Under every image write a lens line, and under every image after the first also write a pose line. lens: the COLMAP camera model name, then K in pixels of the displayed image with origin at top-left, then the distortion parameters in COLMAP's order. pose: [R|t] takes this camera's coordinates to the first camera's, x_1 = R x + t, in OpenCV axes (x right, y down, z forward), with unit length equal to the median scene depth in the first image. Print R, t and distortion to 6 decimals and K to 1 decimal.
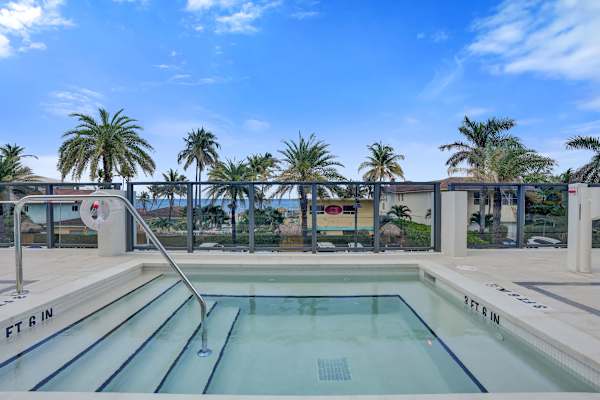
lens RADIAL K [[292.0, 0, 298.6], [0, 292.0, 202.8], [0, 0, 1]] dist [-0.025929, 0.006888]
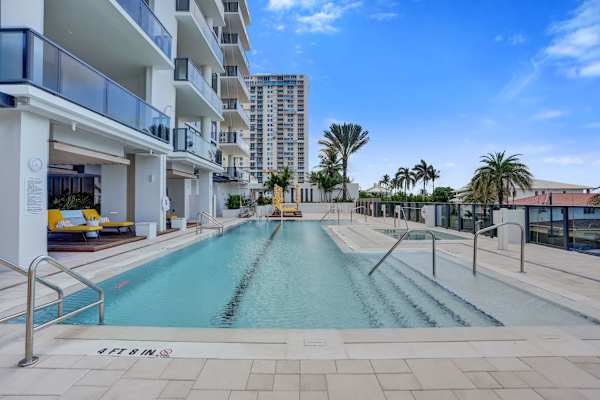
lens RADIAL K [[283.7, 0, 299.9], [0, 283.7, 201.3], [0, 0, 1]] dist [-0.019173, 0.000726]
pose [[0.999848, 0.014448, -0.009793, -0.396141], [-0.014362, 0.999858, 0.008825, -0.002280], [0.009919, -0.008683, 0.999913, 0.002399]]
